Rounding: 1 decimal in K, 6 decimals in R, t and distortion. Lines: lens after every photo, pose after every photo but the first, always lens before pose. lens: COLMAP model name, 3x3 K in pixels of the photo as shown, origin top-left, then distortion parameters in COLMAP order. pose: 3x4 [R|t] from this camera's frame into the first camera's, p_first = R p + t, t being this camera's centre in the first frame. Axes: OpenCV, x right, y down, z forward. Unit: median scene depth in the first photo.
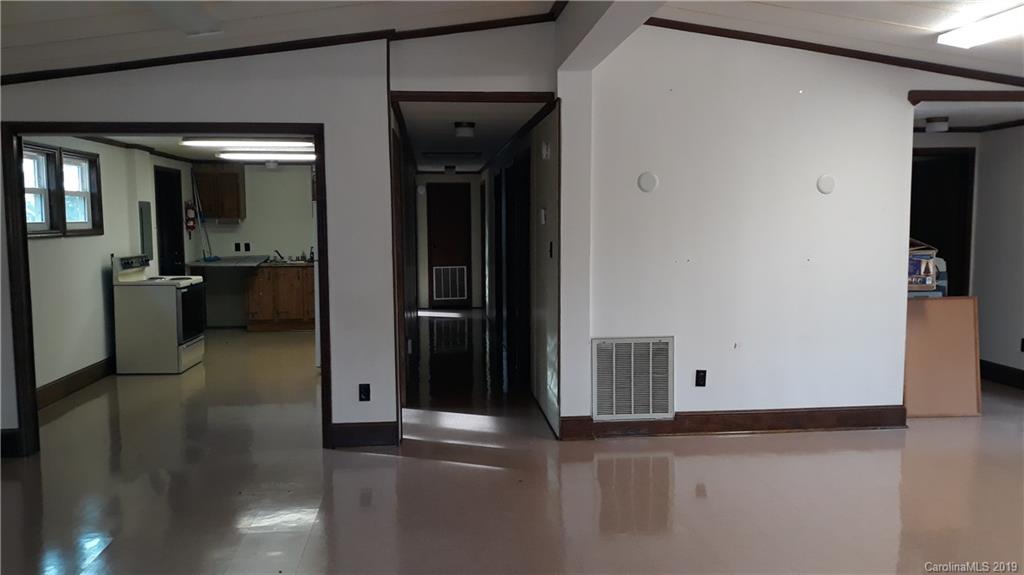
lens RADIAL K [[809.6, 0, 513.6], [0, 809.6, 284.8], [0, 0, 1]] dist [0.035328, 0.008395]
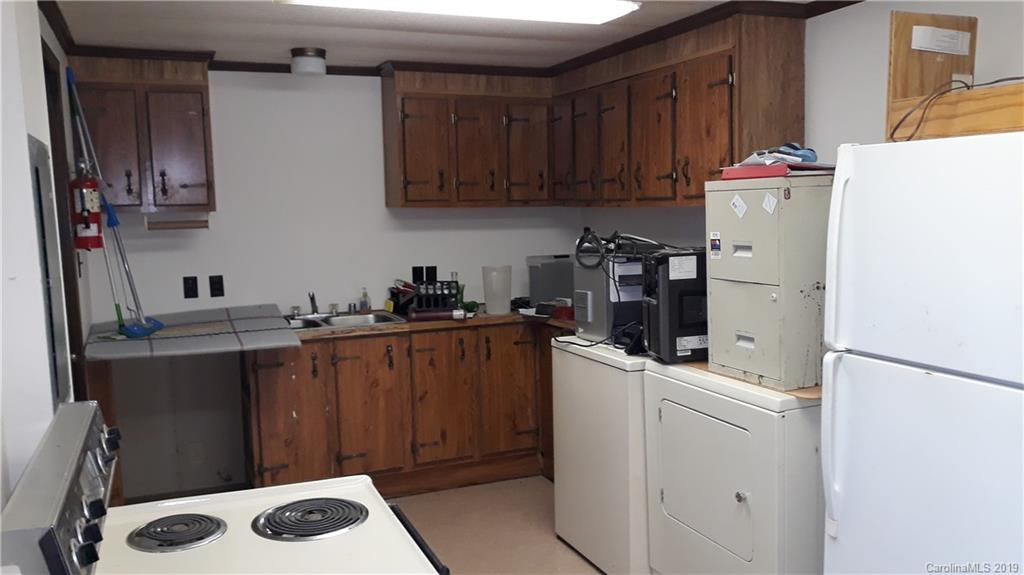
lens RADIAL K [[809.6, 0, 512.1], [0, 809.6, 286.8], [0, 0, 1]] dist [0.035328, 0.008395]
pose [[0.952755, -0.046006, 0.300234, -0.310495], [0.040667, 0.998884, 0.024013, -0.049687], [-0.301004, -0.010669, 0.953563, 0.588215]]
